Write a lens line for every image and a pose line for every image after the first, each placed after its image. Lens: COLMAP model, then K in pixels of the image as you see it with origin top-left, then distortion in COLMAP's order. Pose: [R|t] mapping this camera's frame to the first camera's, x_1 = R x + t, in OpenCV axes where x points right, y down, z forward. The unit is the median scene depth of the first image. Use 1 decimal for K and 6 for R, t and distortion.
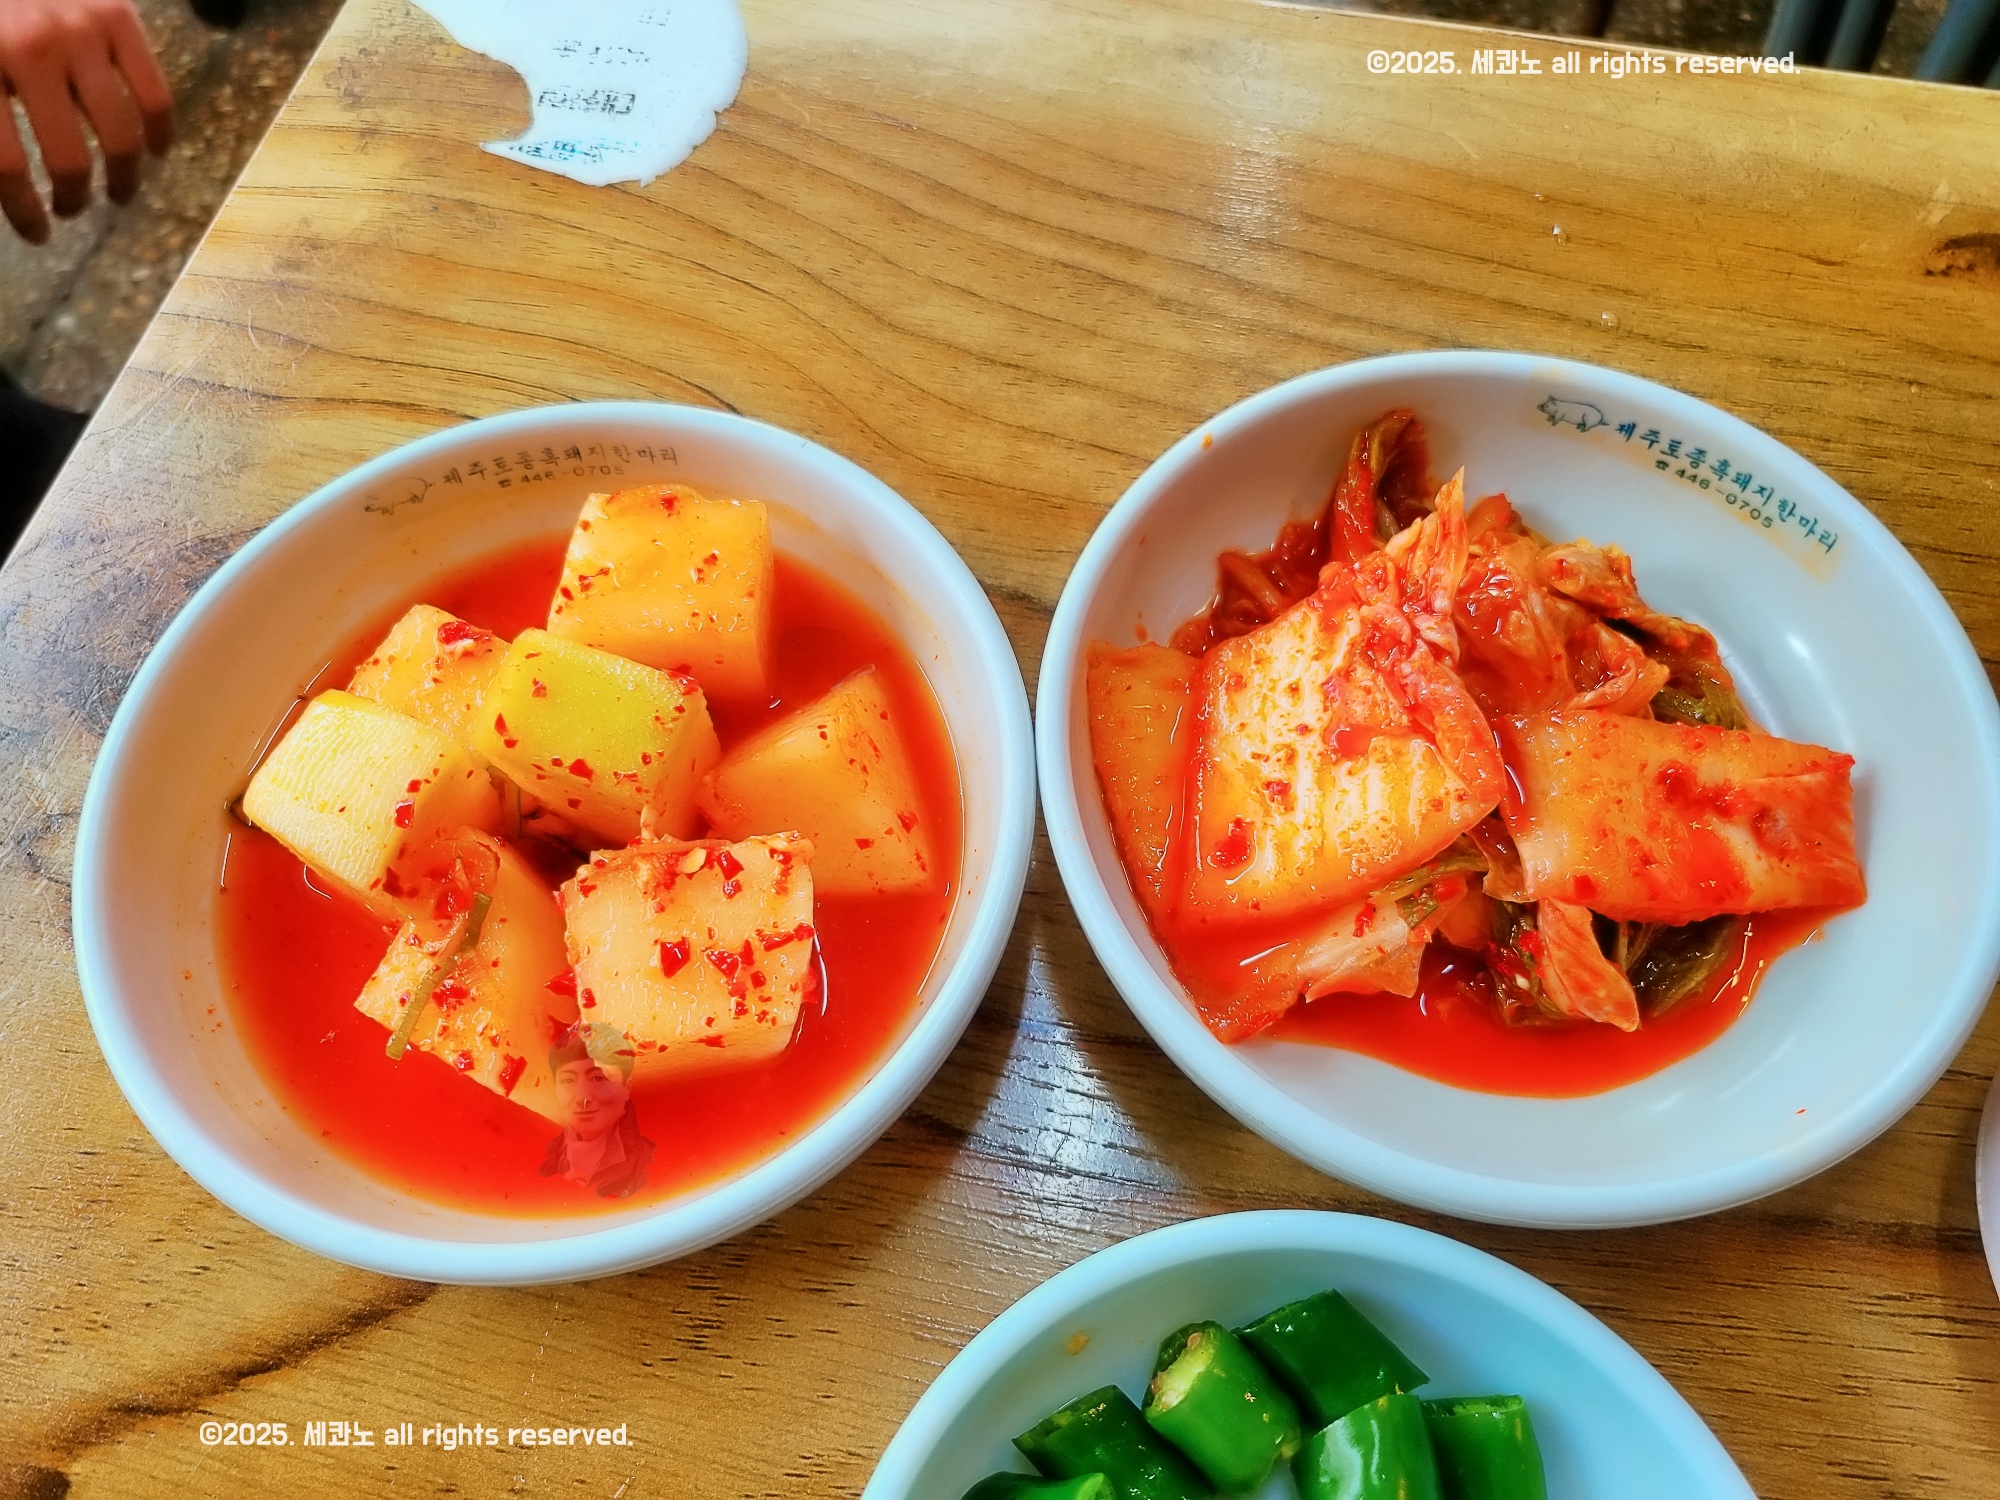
lens RADIAL K [[1510.7, 0, 991.5], [0, 1510.7, 721.4], [0, 0, 1]] dist [-0.047385, 0.004826]
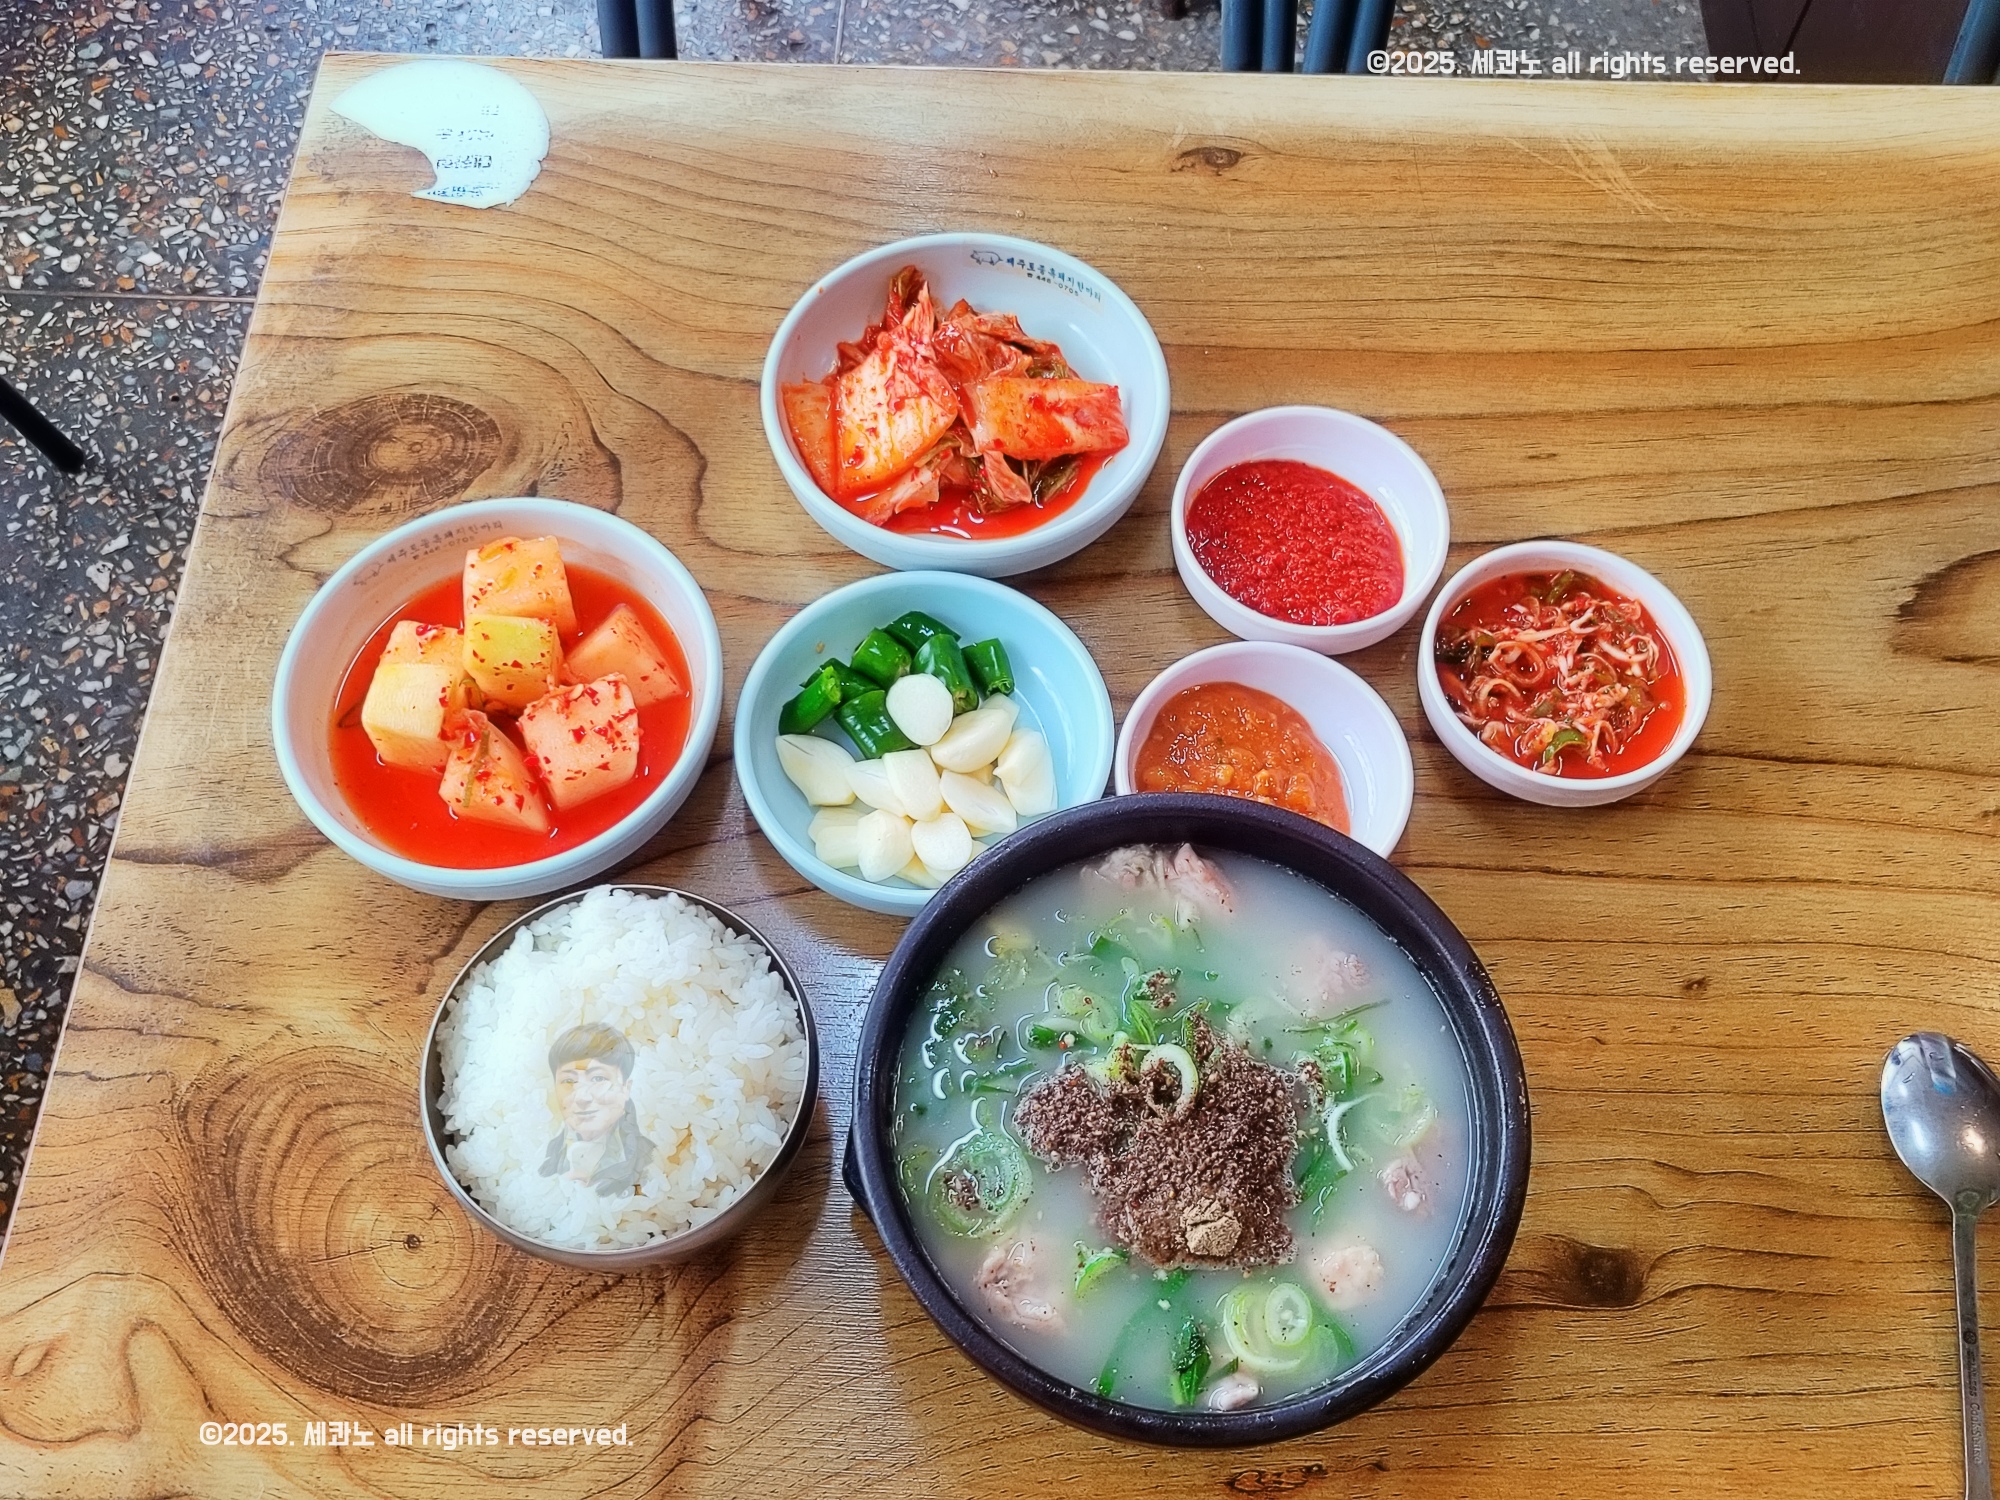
lens RADIAL K [[1772.1, 0, 1000.0], [0, 1772.1, 750.0], [0, 0, 1]] dist [-0.097756, 0.112376]
pose [[0.975608, -0.160740, 0.149503, -0.094264], [0.161238, 0.986876, 0.008865, 0.499252], [-0.148965, 0.015456, 0.988722, -1.577430]]
